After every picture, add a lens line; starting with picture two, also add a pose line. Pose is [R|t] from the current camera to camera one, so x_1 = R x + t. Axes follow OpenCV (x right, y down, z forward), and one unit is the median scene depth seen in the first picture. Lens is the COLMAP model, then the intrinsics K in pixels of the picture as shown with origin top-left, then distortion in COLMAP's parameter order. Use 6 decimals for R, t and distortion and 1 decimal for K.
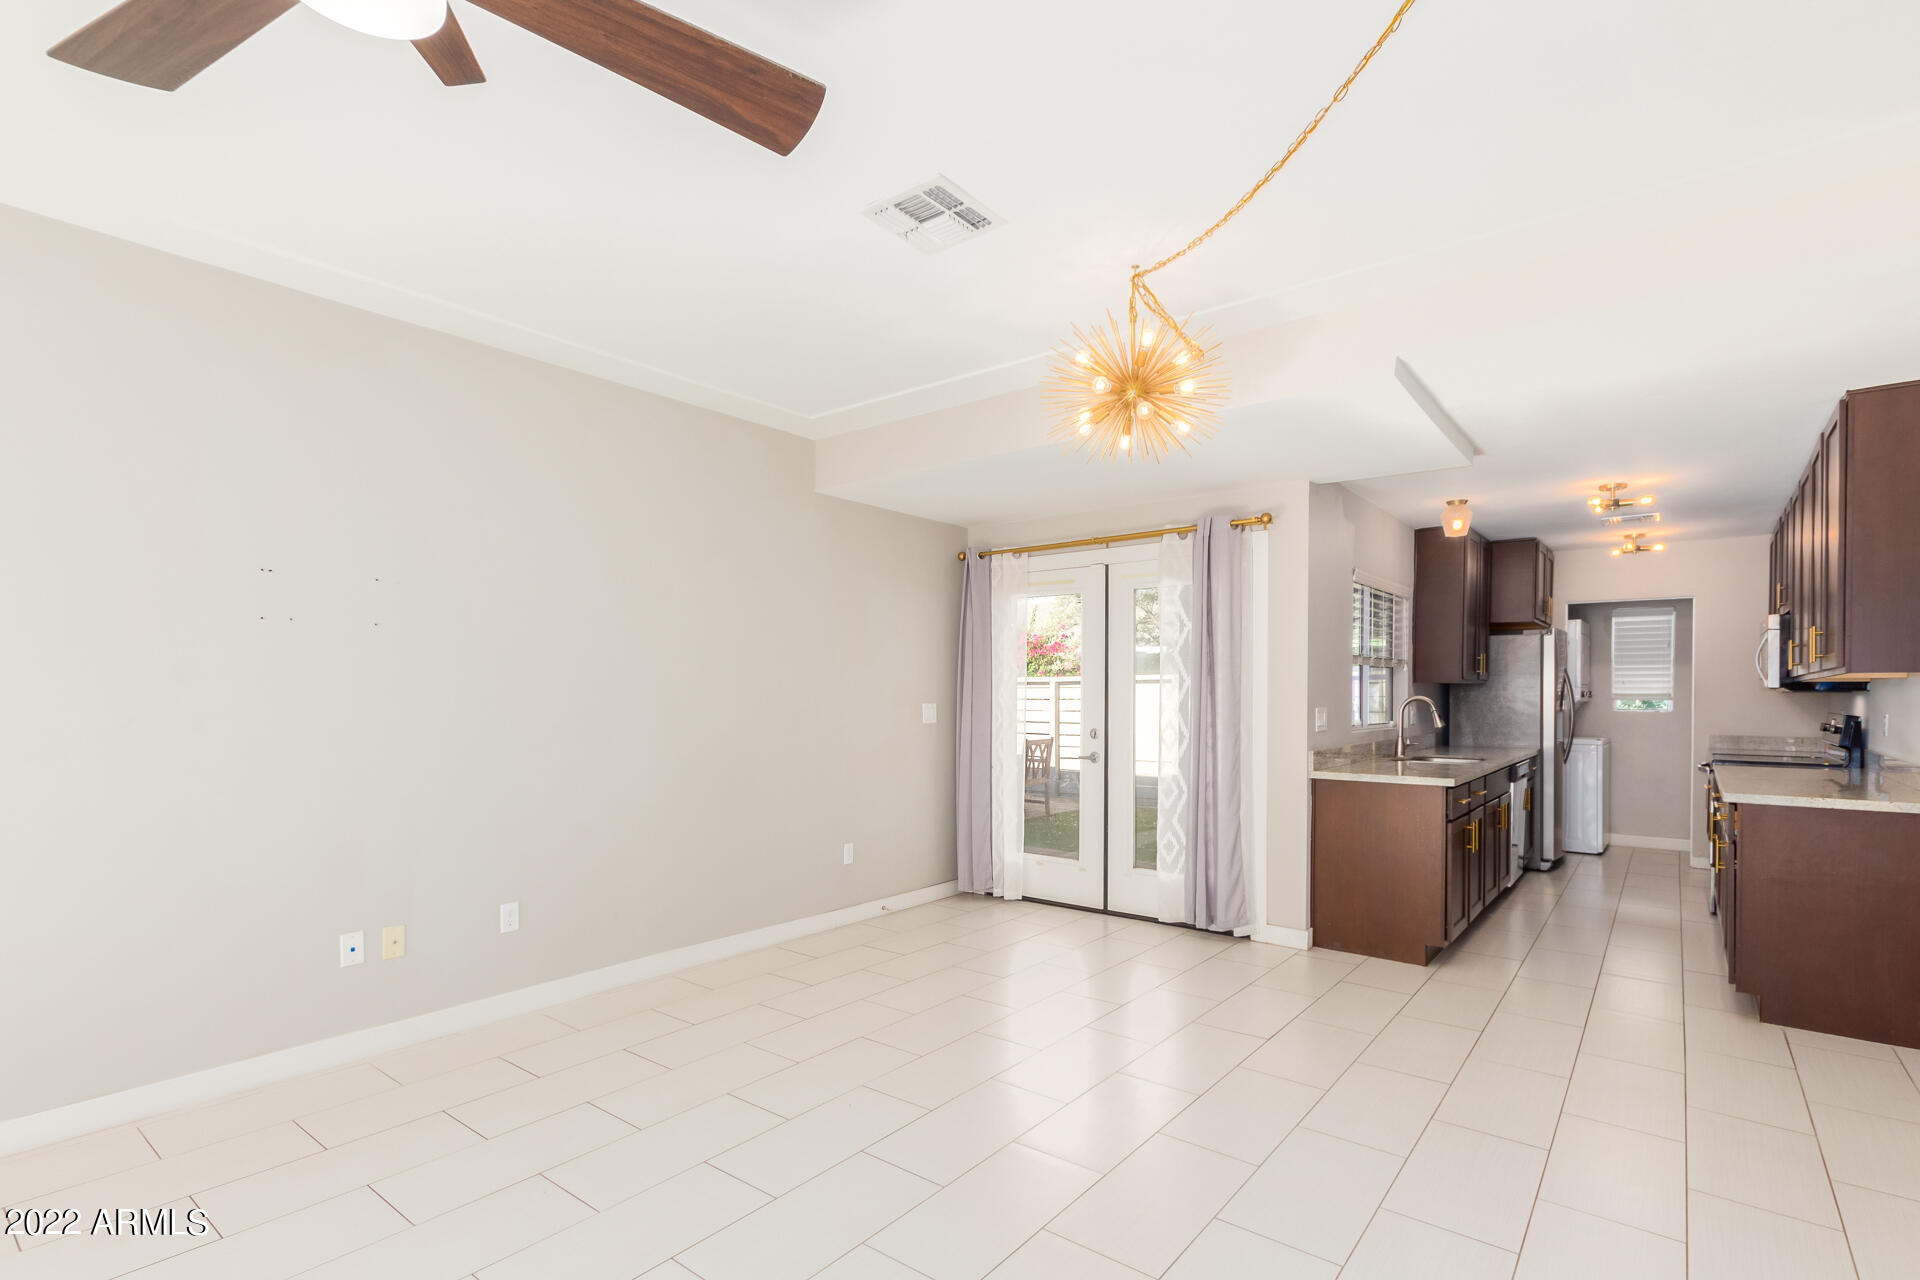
lens RADIAL K [[921.3, 0, 957.1], [0, 921.3, 692.6], [0, 0, 1]] dist [-0.001311, -0.000244]
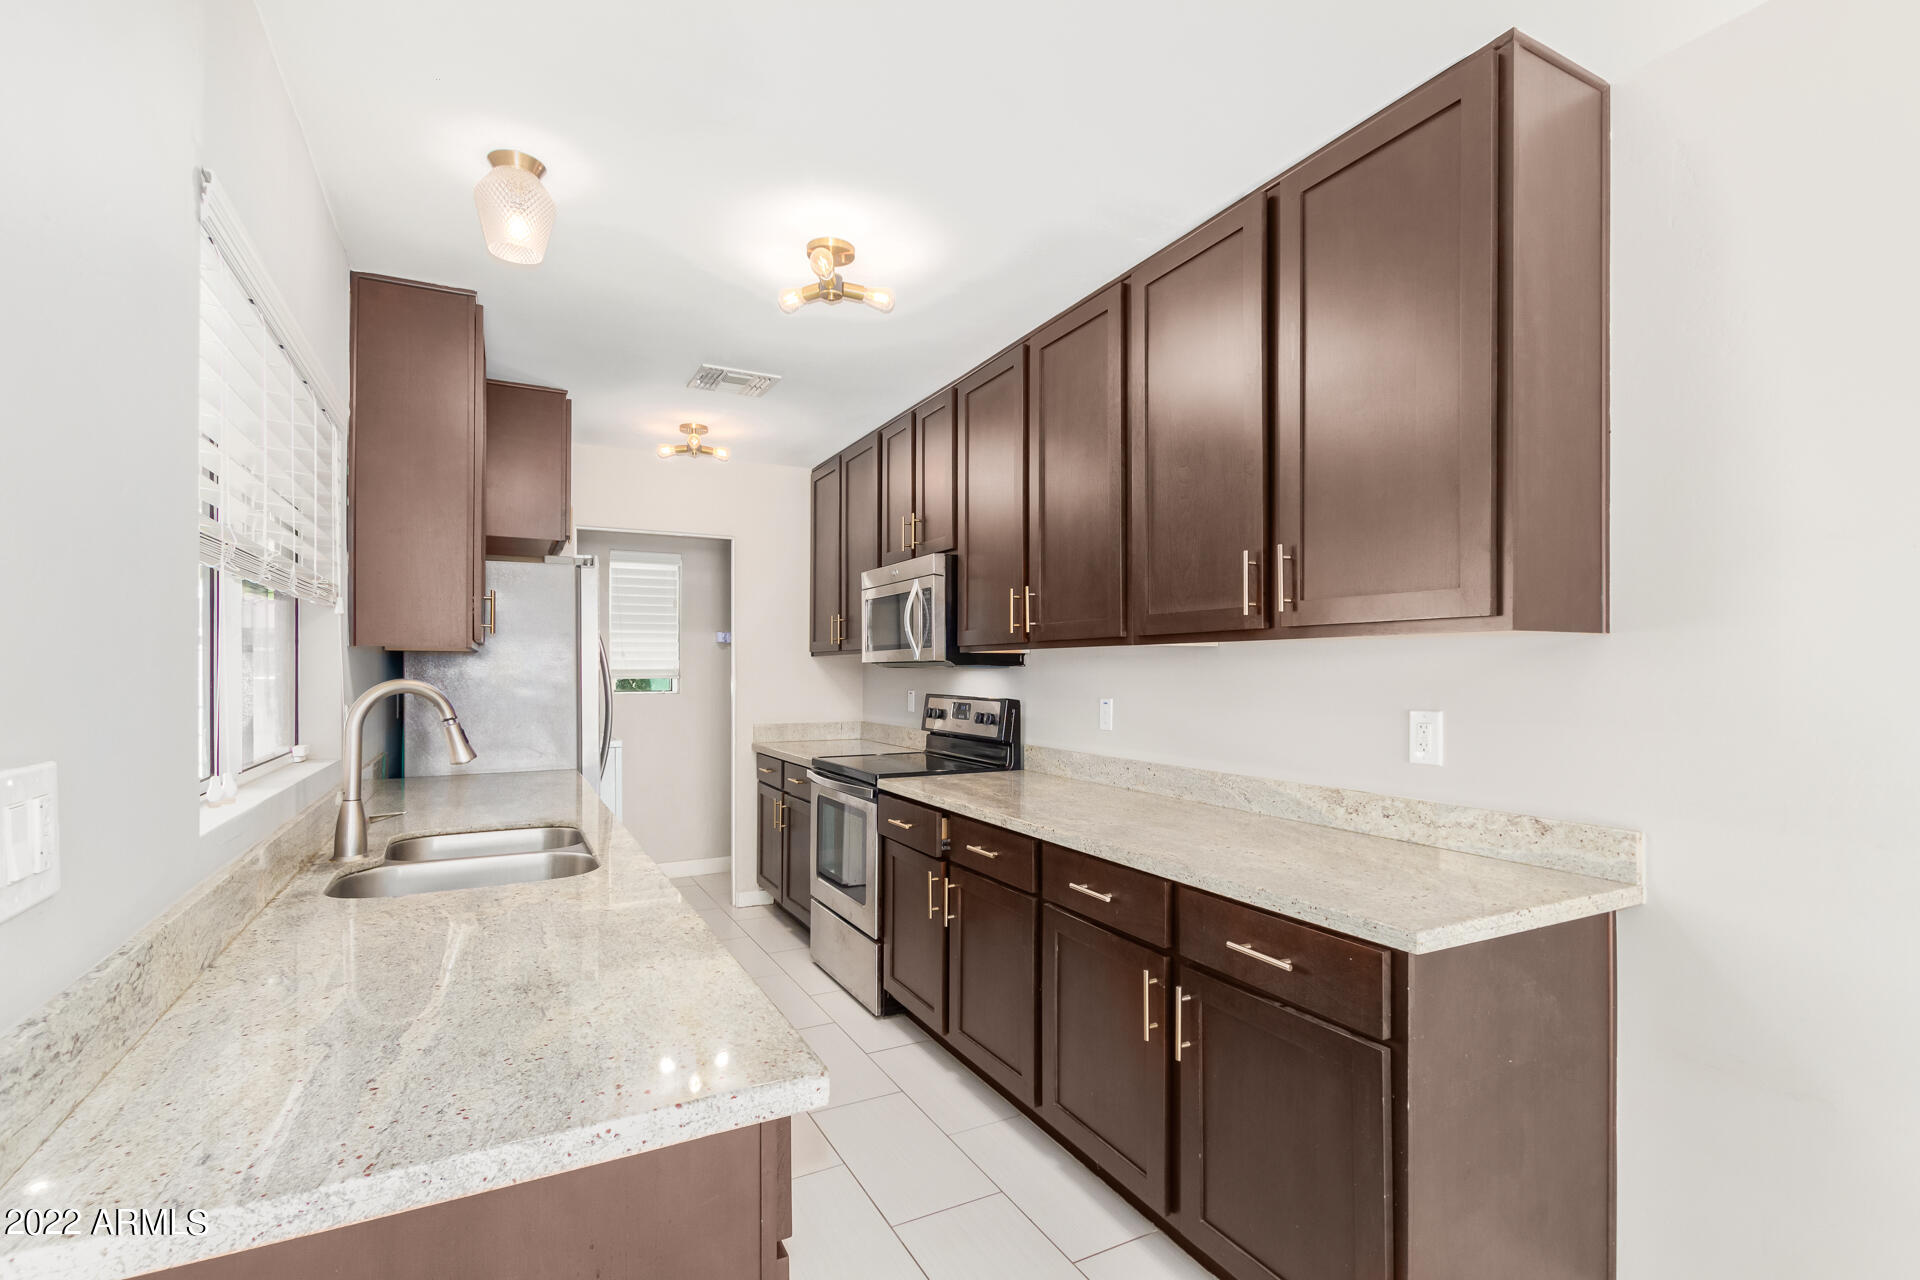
lens RADIAL K [[889.5, 0, 961.5], [0, 889.5, 662.1], [0, 0, 1]] dist [-0.001907, -0.000361]
pose [[0.414161, 0.001076, 0.910203, 0.244261], [0.000883, 0.999998, -0.001584, -0.002844], [-0.910203, 0.001460, 0.414159, 0.578841]]
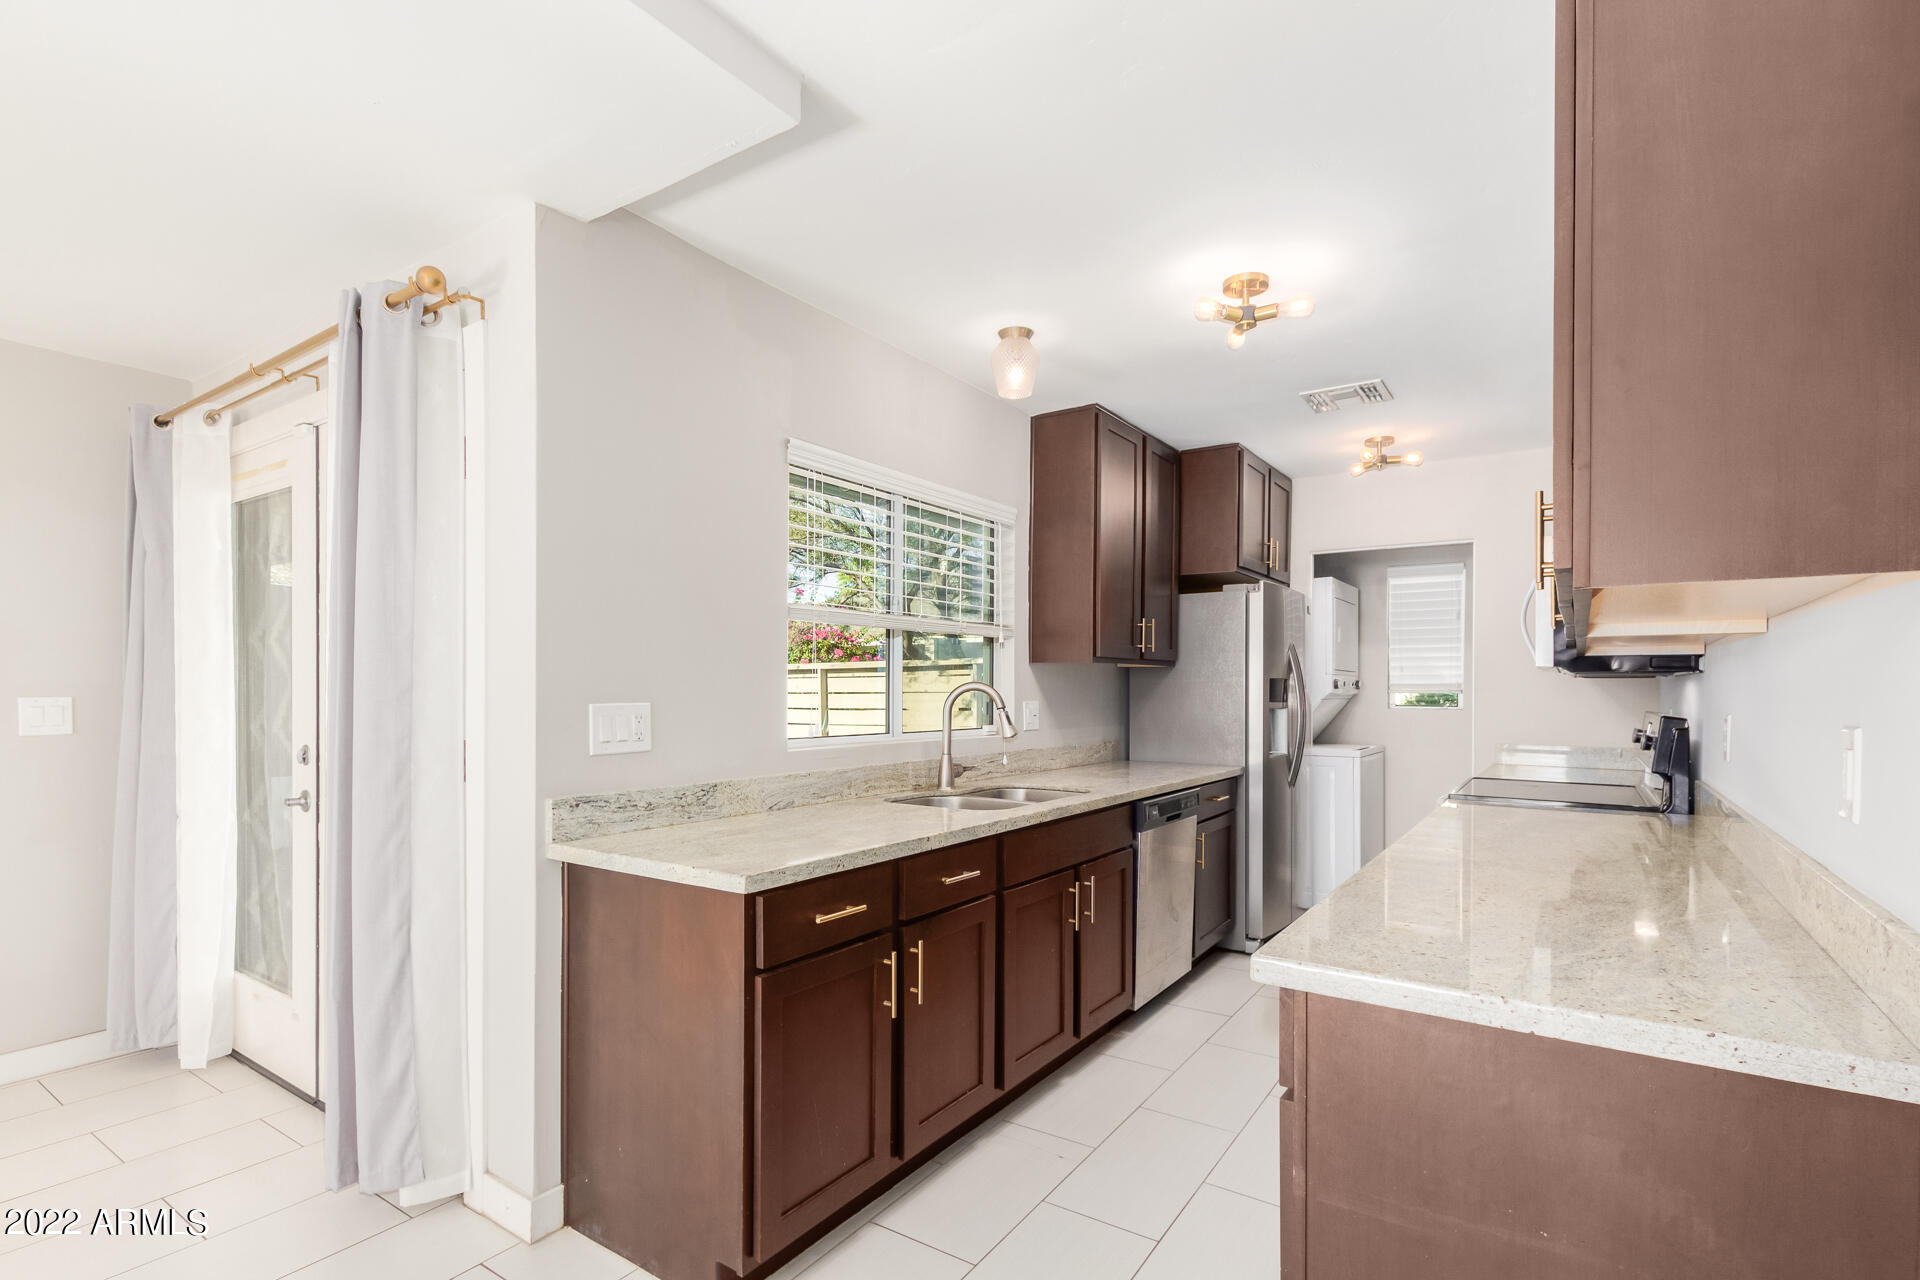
lens RADIAL K [[893.4, 0, 966.5], [0, 893.4, 689.9], [0, 0, 1]] dist [0.000416, 0.000260]
pose [[0.997117, -0.001075, 0.075870, 0.402428], [0.000811, 0.999994, 0.003500, 0.005125], [-0.075873, -0.003428, 0.997112, 0.393918]]
